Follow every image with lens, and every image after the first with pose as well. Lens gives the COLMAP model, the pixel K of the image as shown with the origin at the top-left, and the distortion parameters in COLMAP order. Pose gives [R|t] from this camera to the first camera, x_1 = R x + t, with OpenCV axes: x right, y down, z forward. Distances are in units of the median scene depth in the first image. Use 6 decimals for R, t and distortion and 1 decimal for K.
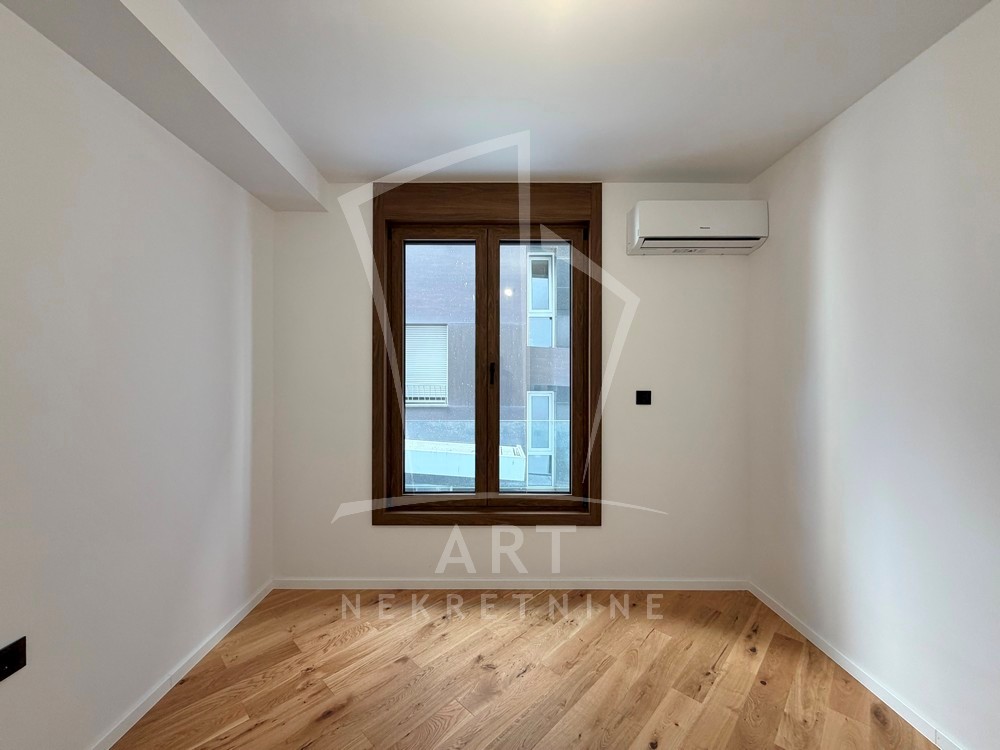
lens RADIAL K [[393.0, 0, 489.1], [0, 393.0, 375.1], [0, 0, 1]] dist [0.002149, 0.000406]
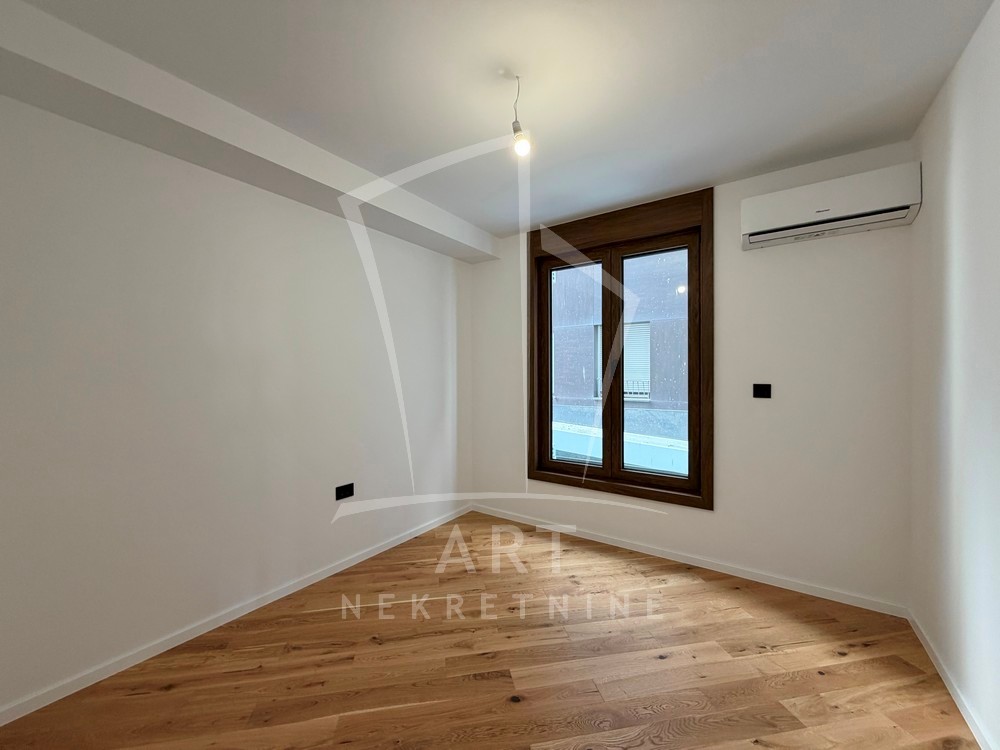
lens RADIAL K [[392.1, 0, 500.0], [0, 392.1, 375.0], [0, 0, 1]] dist [0.000838, 0.000089]
pose [[0.822711, -0.001991, -0.568457, 0.401566], [0.006823, 0.999956, 0.006372, 0.005502], [0.568419, -0.009121, 0.822688, -0.191760]]
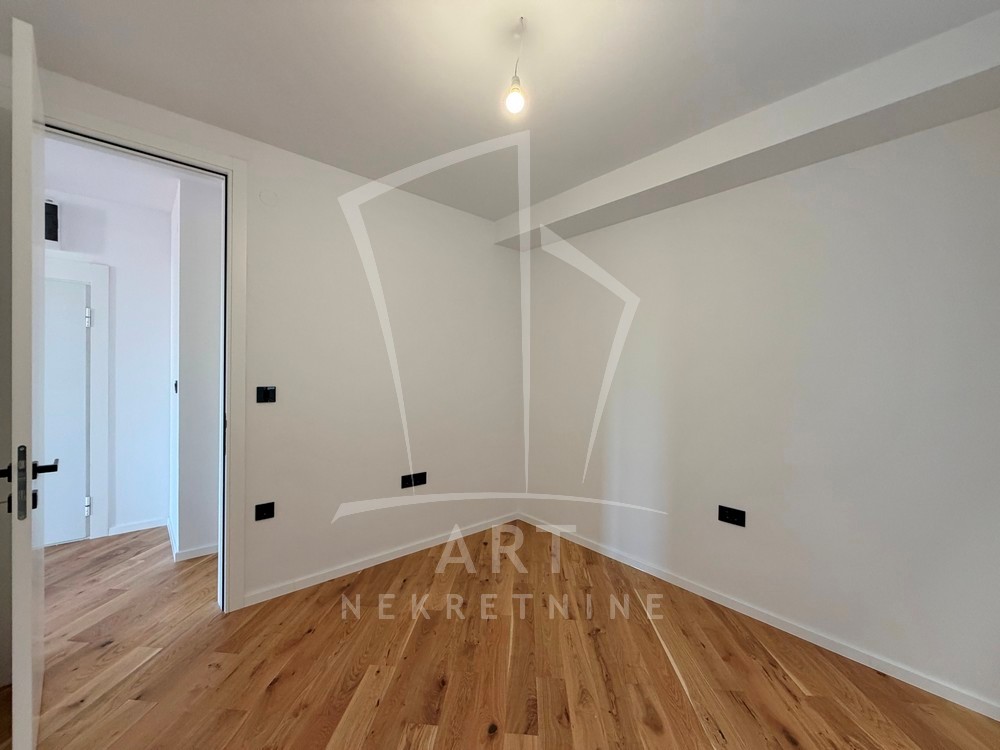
lens RADIAL K [[402.3, 0, 503.9], [0, 402.3, 375.2], [0, 0, 1]] dist [0.000944, 0.000177]
pose [[-0.750376, -0.003106, -0.661004, 0.443920], [-0.012916, 0.999867, 0.009964, 0.002038], [0.660885, 0.016014, -0.750316, 0.764779]]
